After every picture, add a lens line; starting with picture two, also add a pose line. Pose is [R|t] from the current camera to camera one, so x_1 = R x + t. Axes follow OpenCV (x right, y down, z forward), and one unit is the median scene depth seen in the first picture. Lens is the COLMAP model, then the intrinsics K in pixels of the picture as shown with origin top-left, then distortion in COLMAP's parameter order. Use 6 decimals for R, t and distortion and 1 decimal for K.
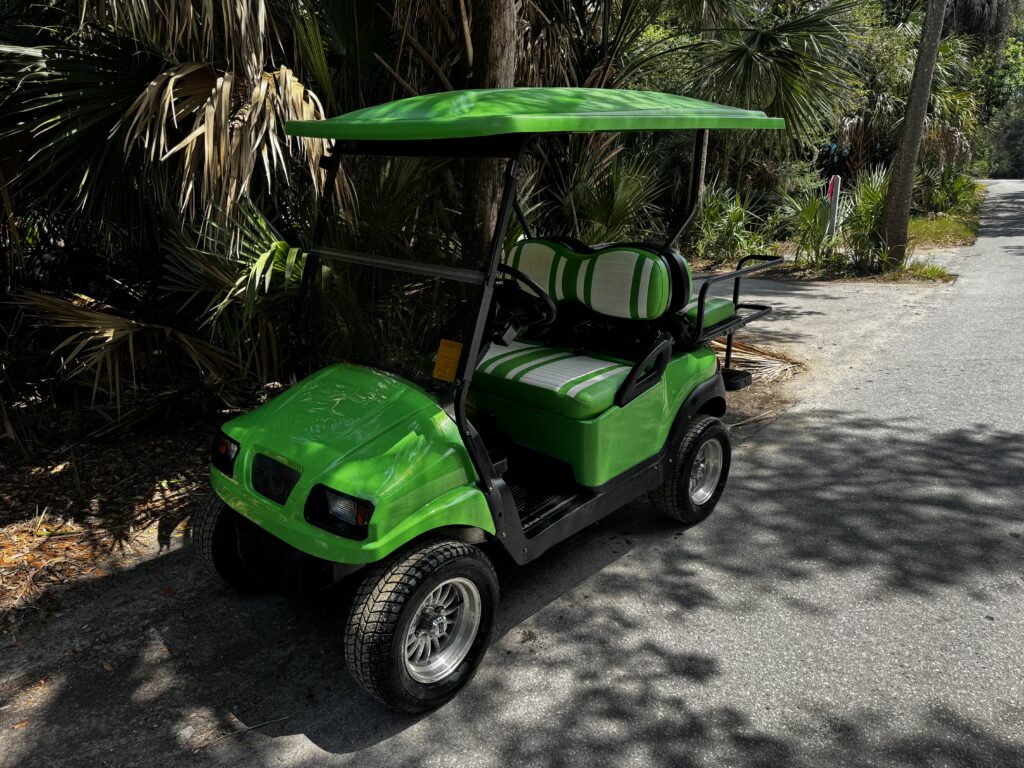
lens RADIAL K [[710.0, 0, 508.8], [0, 710.0, 397.4], [0, 0, 1]] dist [0.050706, -0.063661]
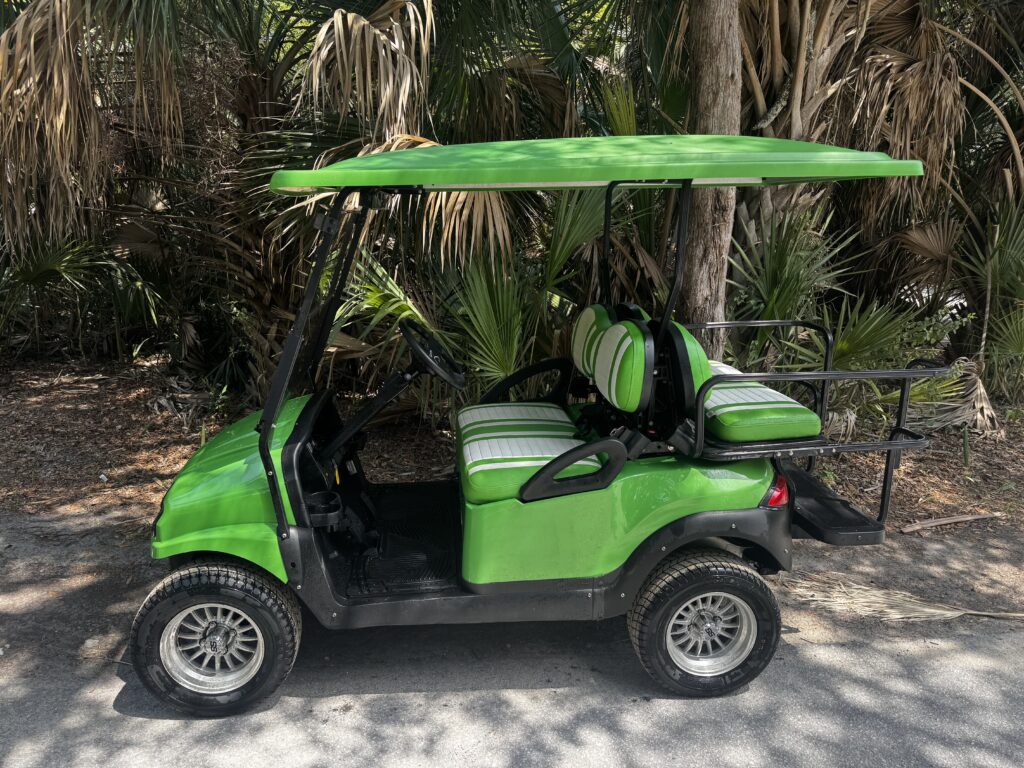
lens RADIAL K [[710.0, 0, 508.8], [0, 710.0, 397.4], [0, 0, 1]] dist [0.050706, -0.063661]
pose [[0.718795, 0.157837, -0.677068, 0.741581], [-0.210306, 0.977625, 0.004636, -0.116469], [0.662650, 0.139059, 0.735906, 0.374808]]
